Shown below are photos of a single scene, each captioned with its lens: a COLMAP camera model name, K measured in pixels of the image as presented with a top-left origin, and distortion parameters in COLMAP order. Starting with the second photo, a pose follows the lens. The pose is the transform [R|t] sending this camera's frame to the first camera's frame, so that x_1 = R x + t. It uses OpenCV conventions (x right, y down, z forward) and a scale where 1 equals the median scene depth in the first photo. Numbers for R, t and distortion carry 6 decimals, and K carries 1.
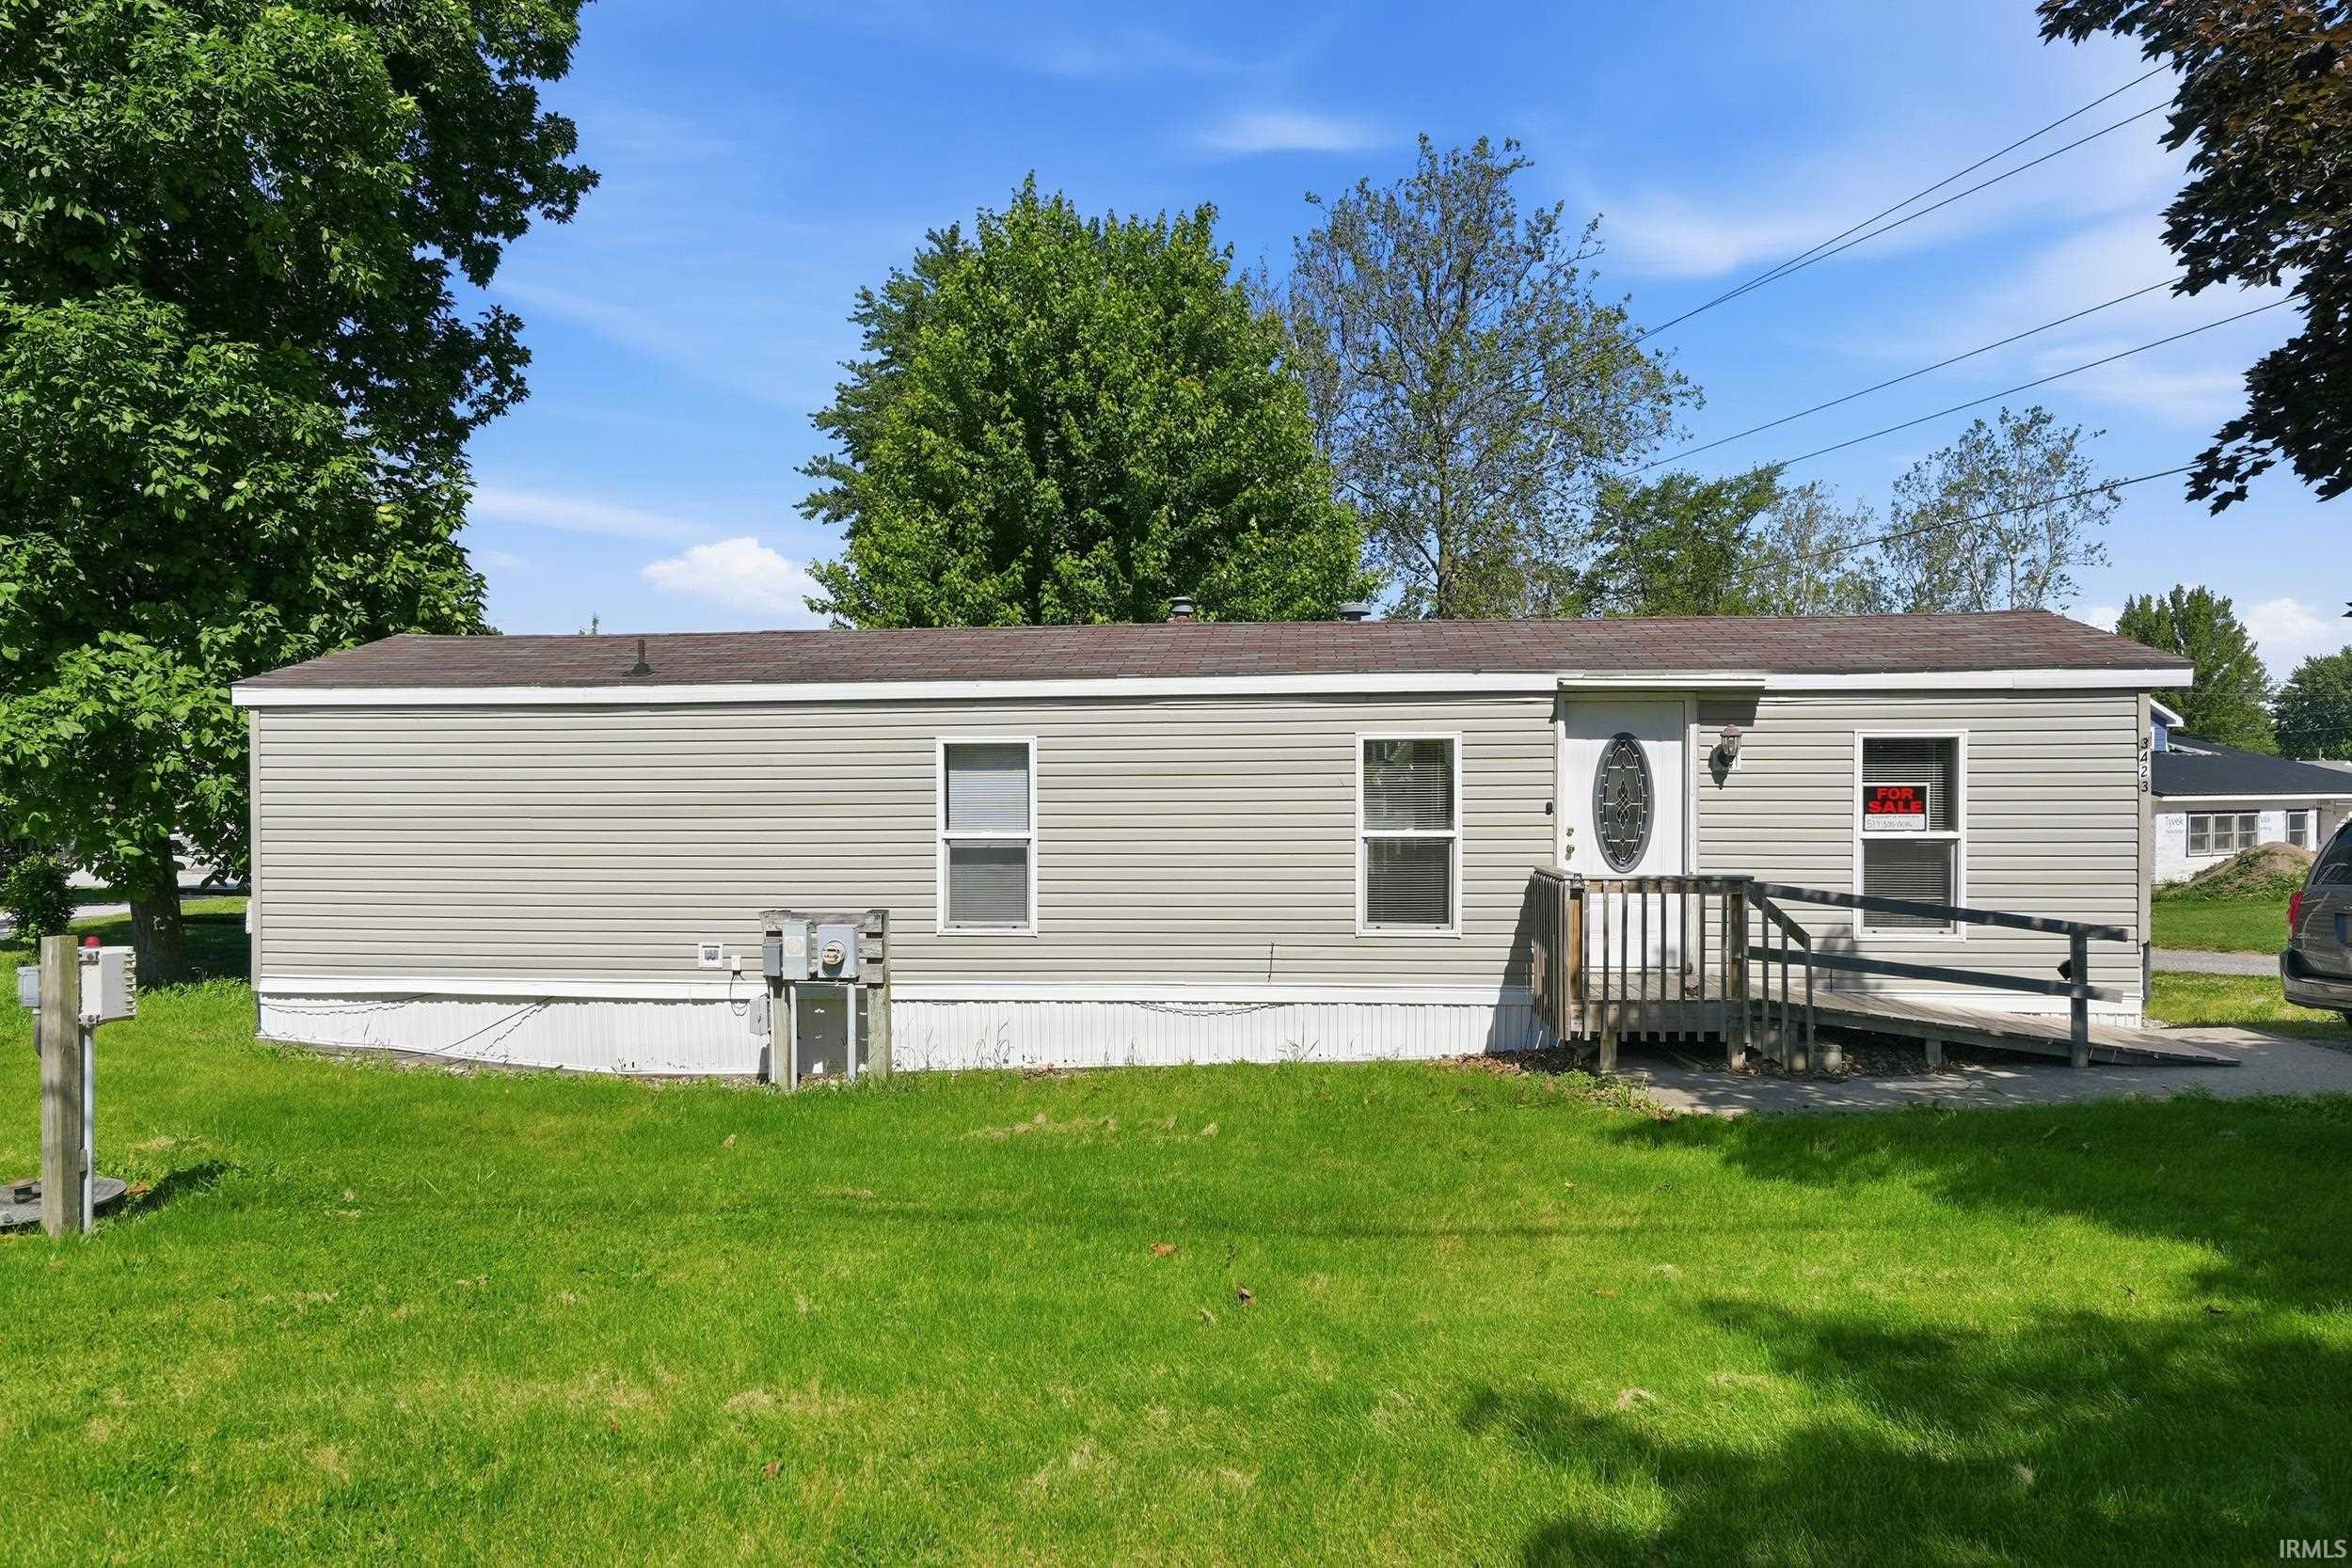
lens RADIAL K [[1418.5, 0, 1171.3], [0, 1418.5, 779.6], [0, 0, 1]] dist [-0.005426, -0.000601]
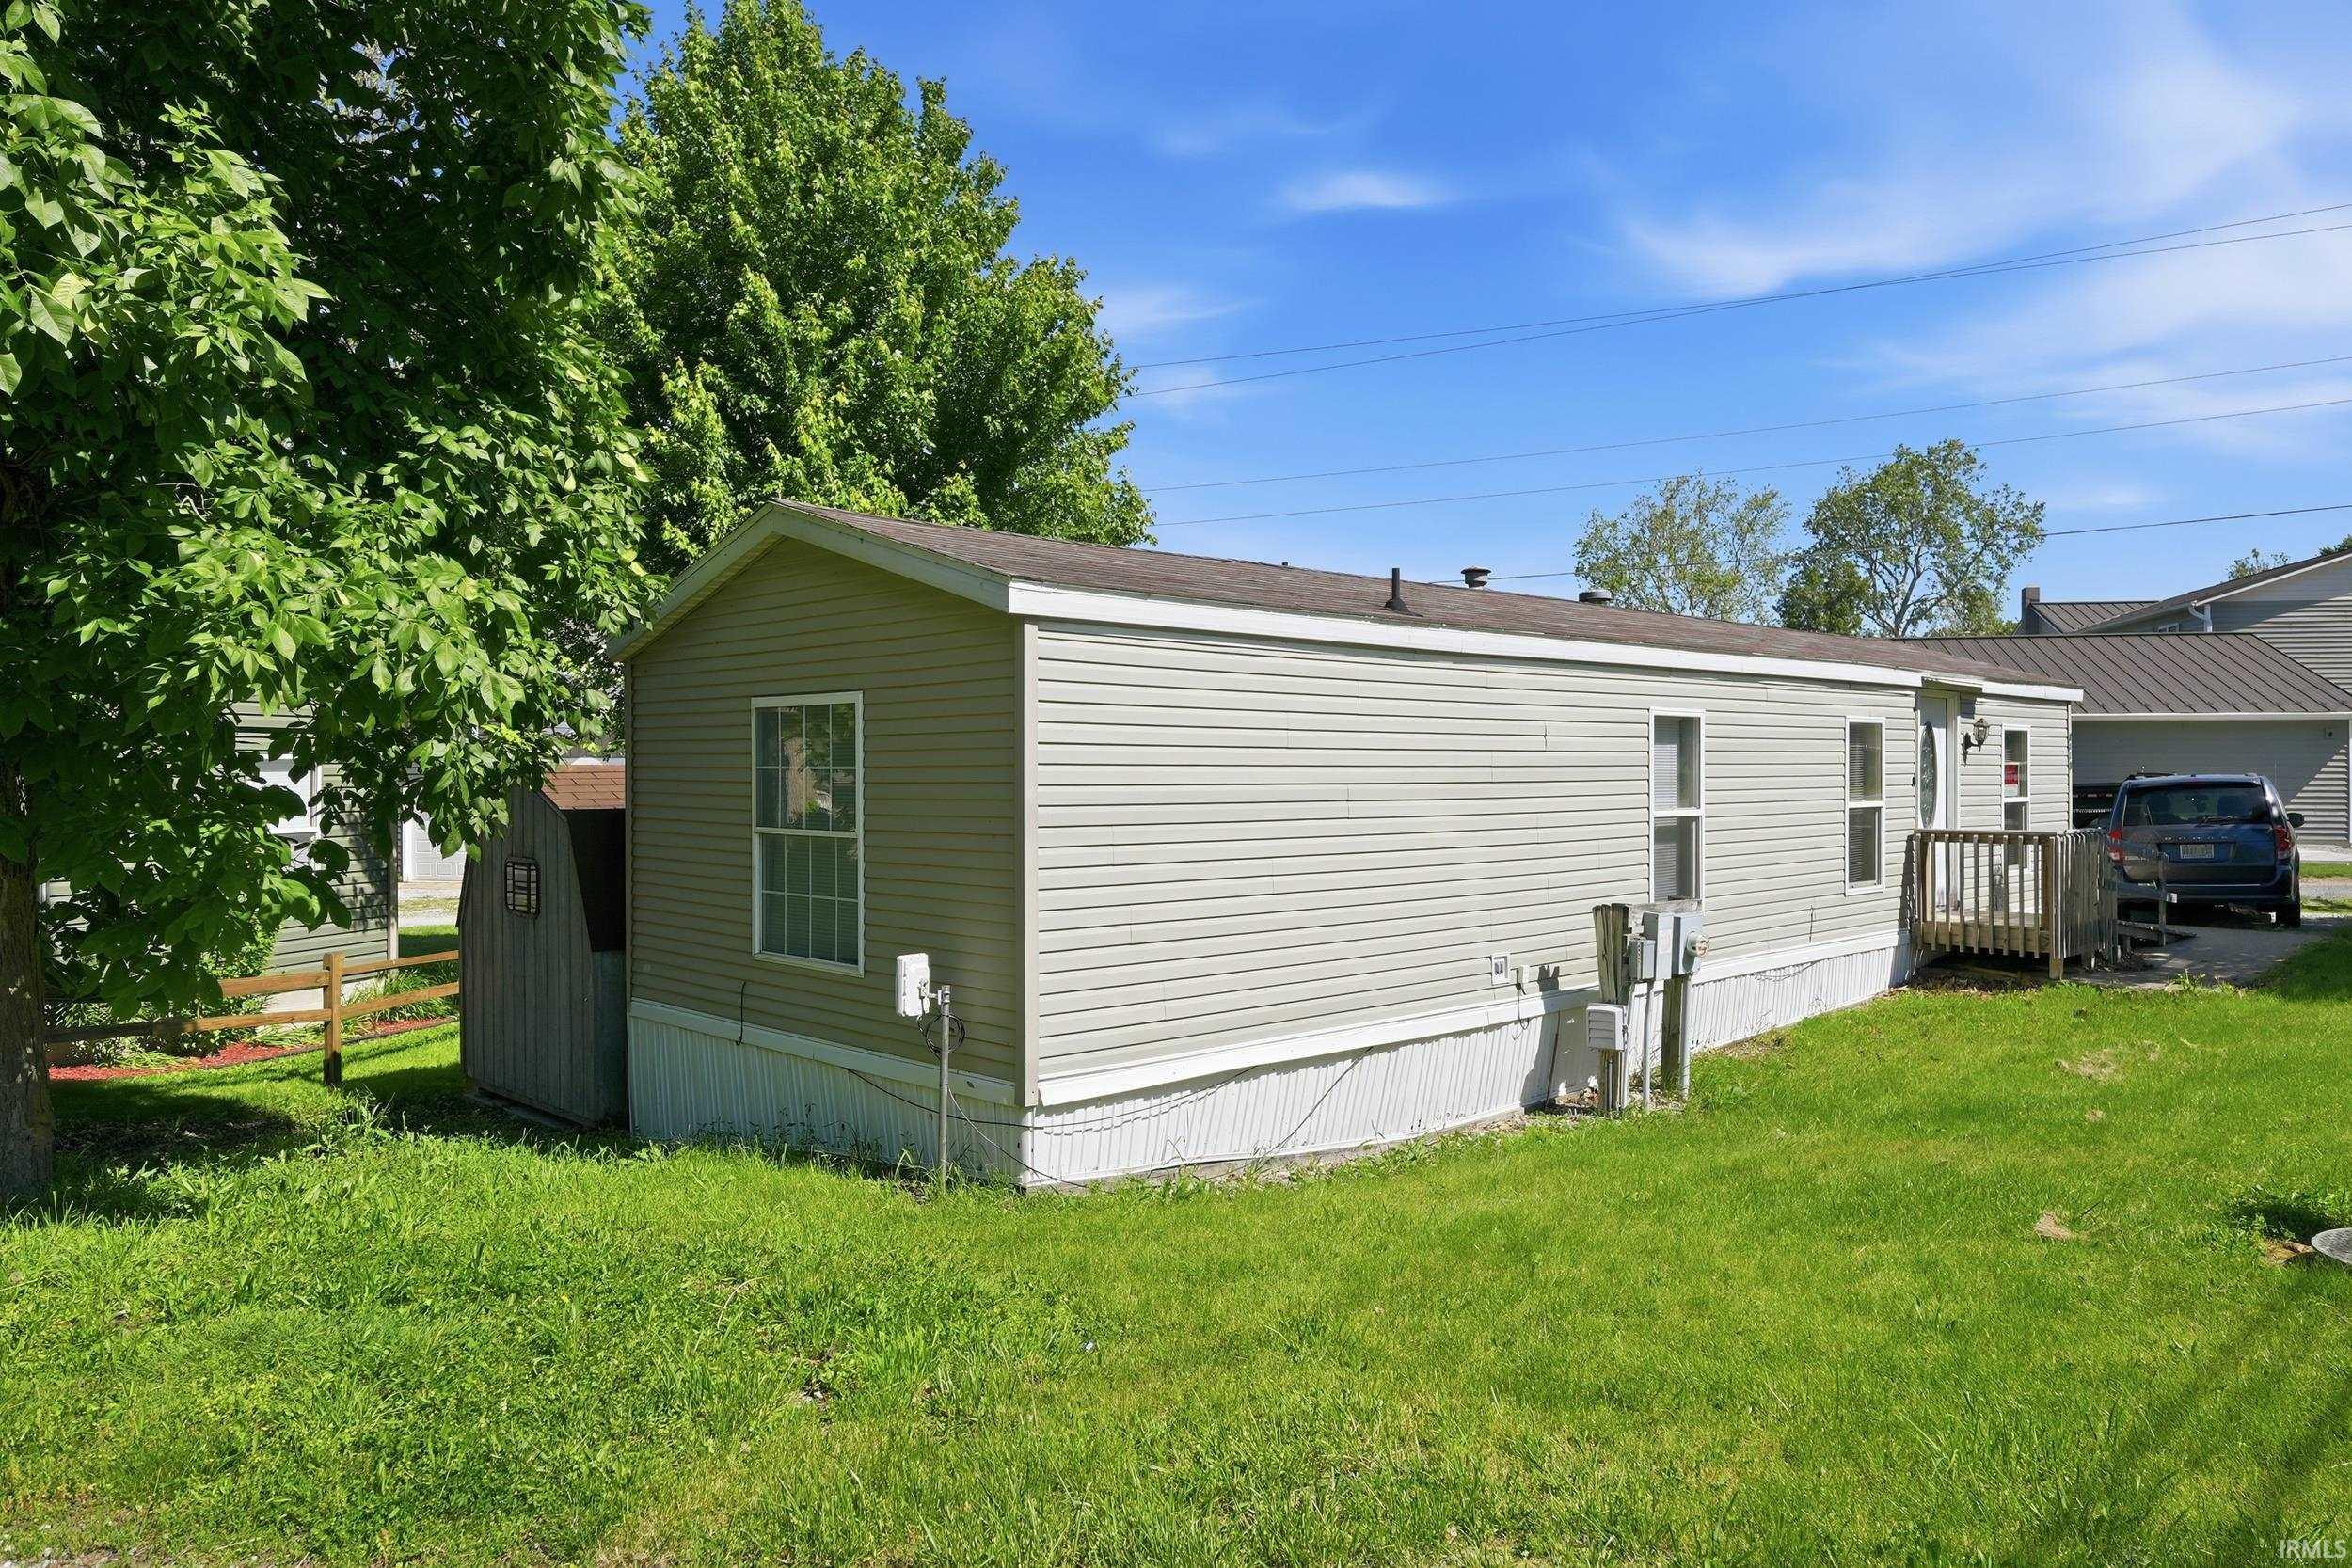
lens RADIAL K [[1653.1, 0, 1180.3], [0, 1653.1, 788.5], [0, 0, 1]] dist [-0.012446, -0.001369]
pose [[0.649070, -0.005534, 0.760709, -1.123345], [0.011315, 0.999933, -0.002381, 0.020812], [-0.760645, 0.010153, 0.649089, 0.510203]]
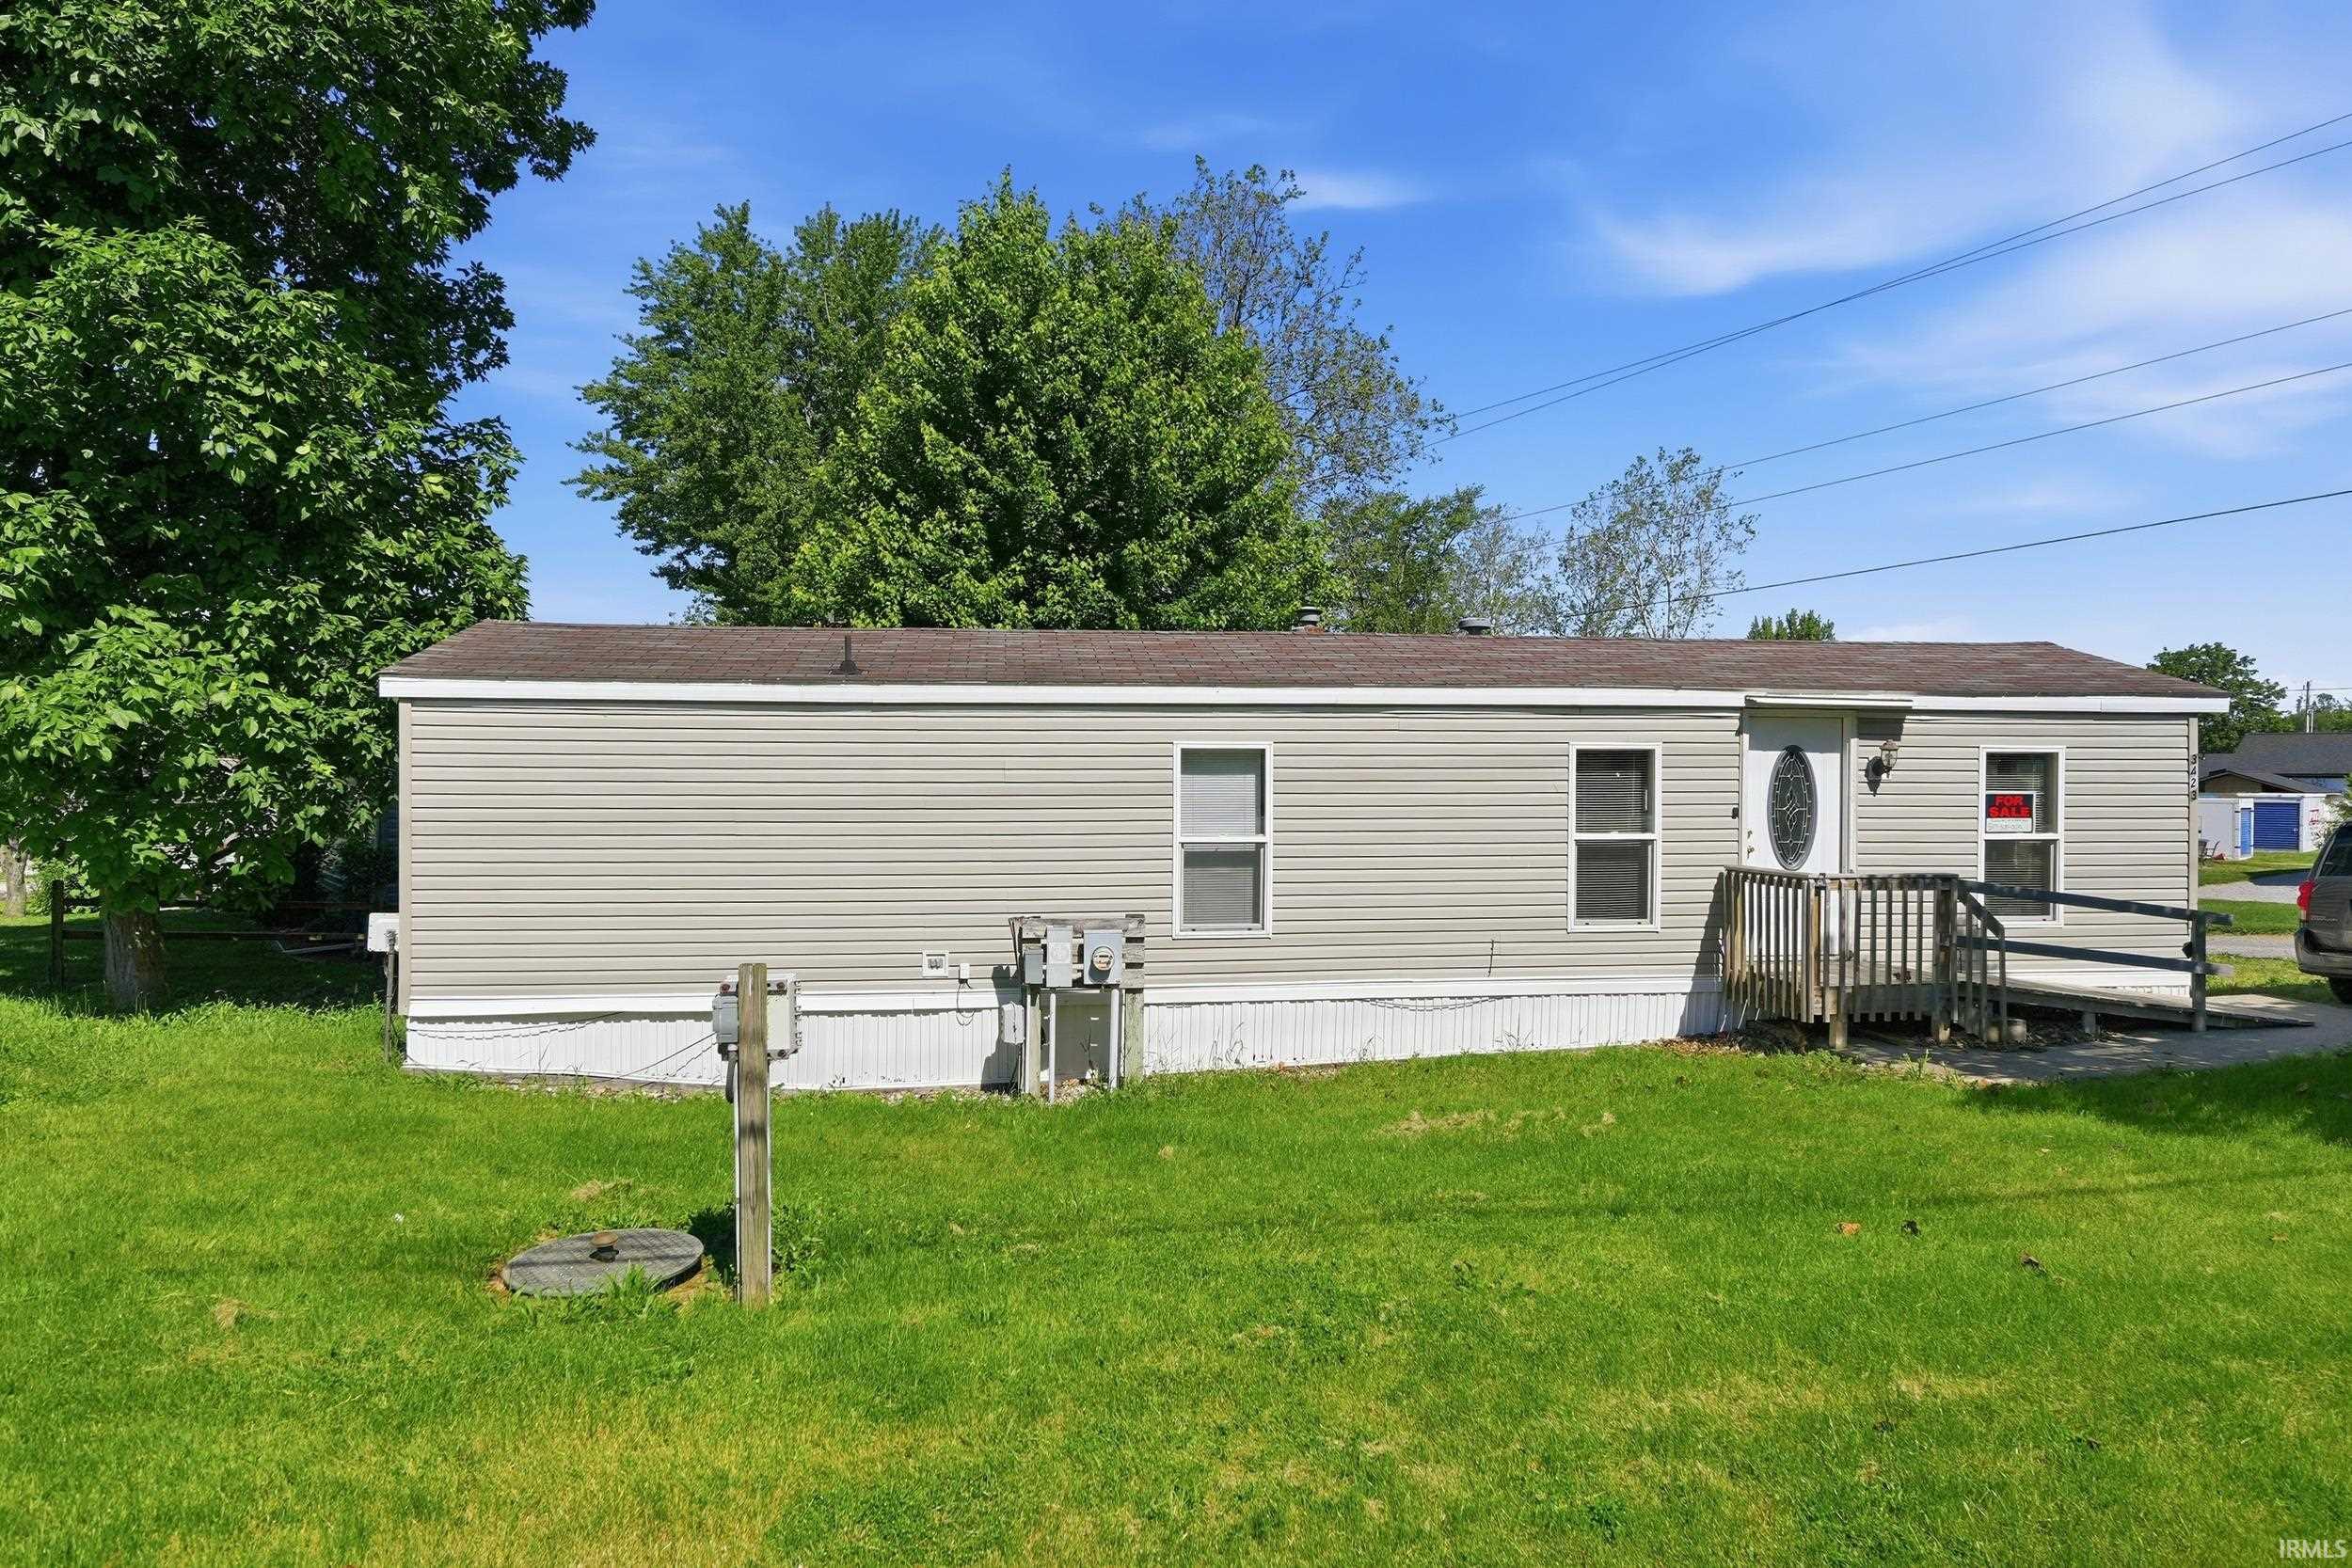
lens RADIAL K [[1393.6, 0, 1172.5], [0, 1393.6, 762.7], [0, 0, 1]] dist [-0.002905, -0.005561]
pose [[0.976681, 0.007543, 0.214562, -0.360492], [-0.006027, 0.999952, -0.007720, -0.007097], [-0.214610, 0.006247, 0.976680, 0.031211]]
